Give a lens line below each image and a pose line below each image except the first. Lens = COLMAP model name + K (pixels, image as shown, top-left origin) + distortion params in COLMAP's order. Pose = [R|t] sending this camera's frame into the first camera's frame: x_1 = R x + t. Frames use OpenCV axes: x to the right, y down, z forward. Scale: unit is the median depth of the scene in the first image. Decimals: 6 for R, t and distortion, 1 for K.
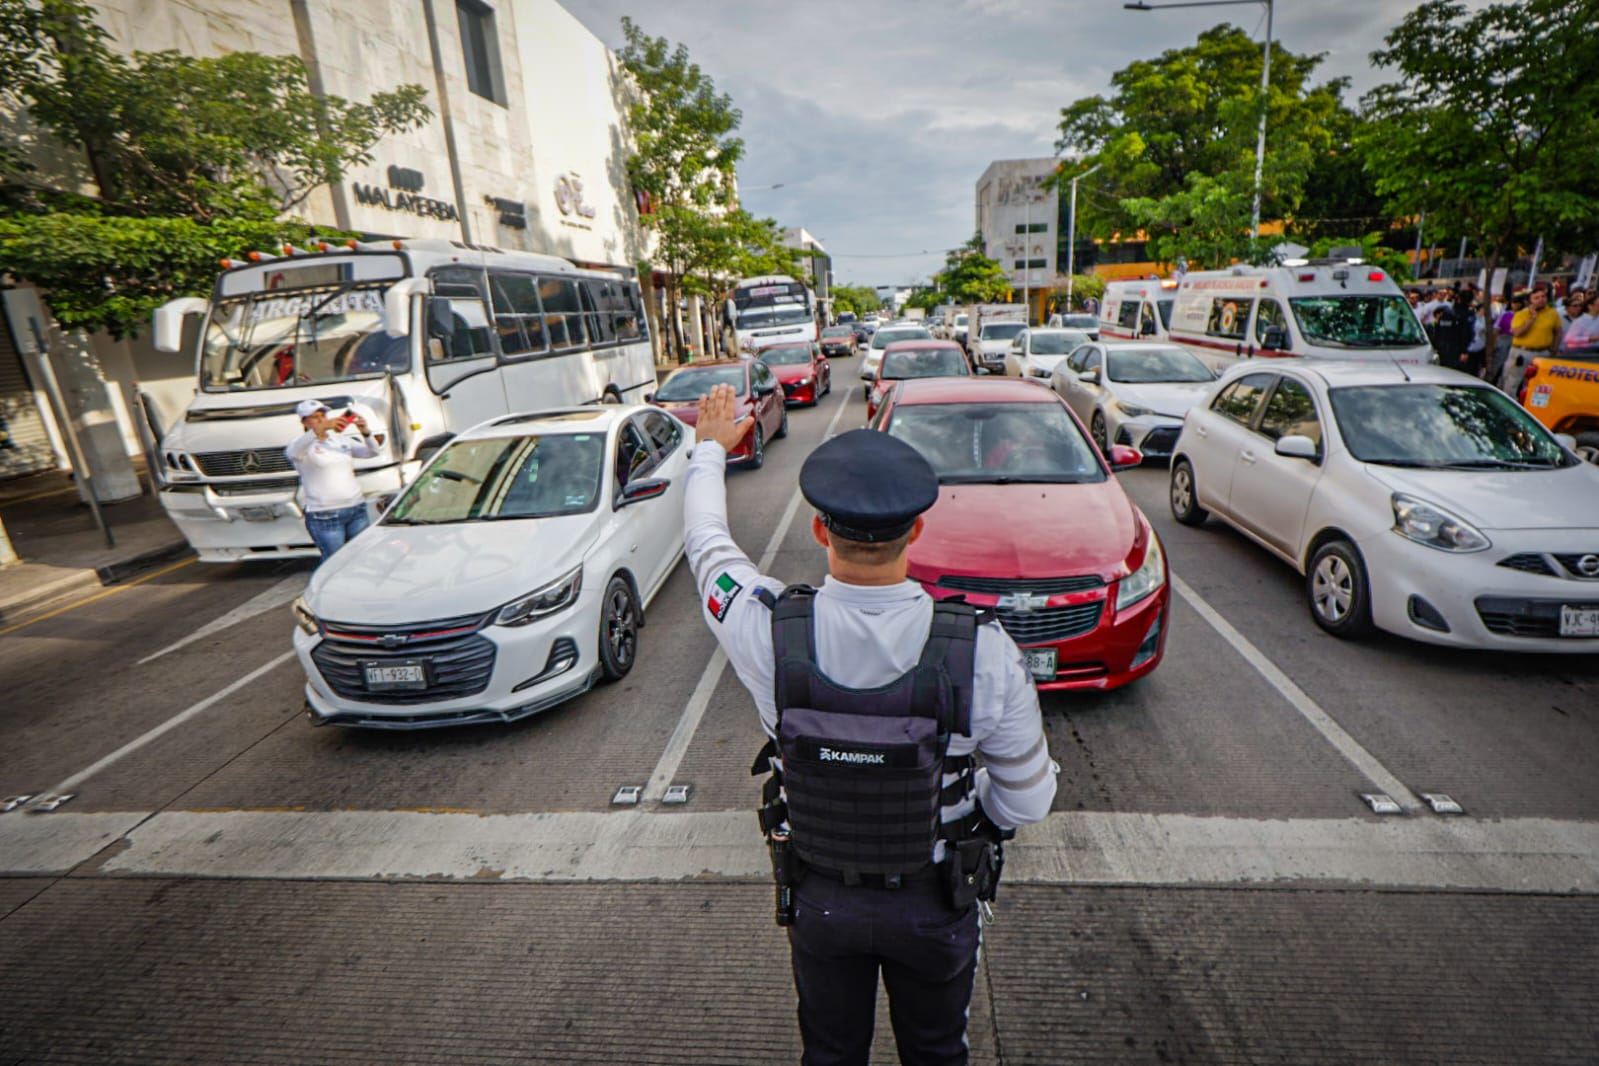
lens RADIAL K [[737.2, 0, 820.3], [0, 737.2, 535.4], [0, 0, 1]] dist [-0.025020, -0.000193]
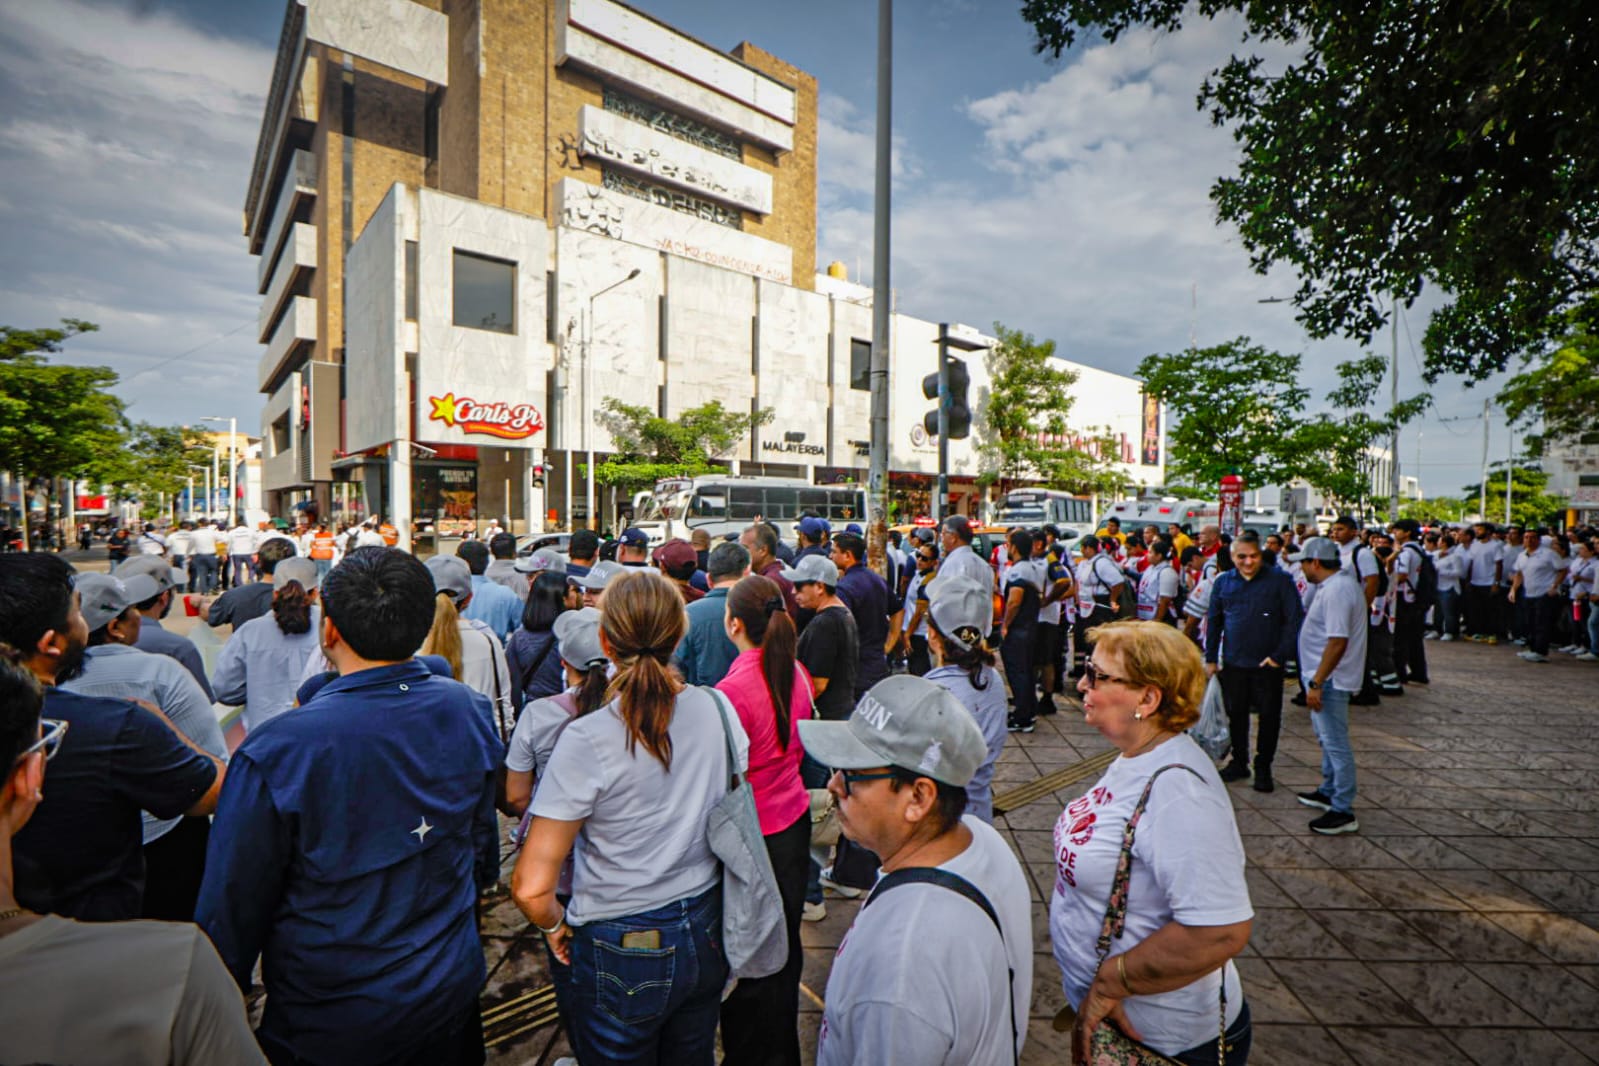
lens RADIAL K [[737.2, 0, 820.3], [0, 737.2, 535.4], [0, 0, 1]] dist [-0.025020, -0.000193]
pose [[0.729084, 0.086396, -0.678950, 0.975469], [-0.250894, 0.956683, -0.147683, 0.071584], [0.636780, 0.278018, 0.719178, -0.401888]]
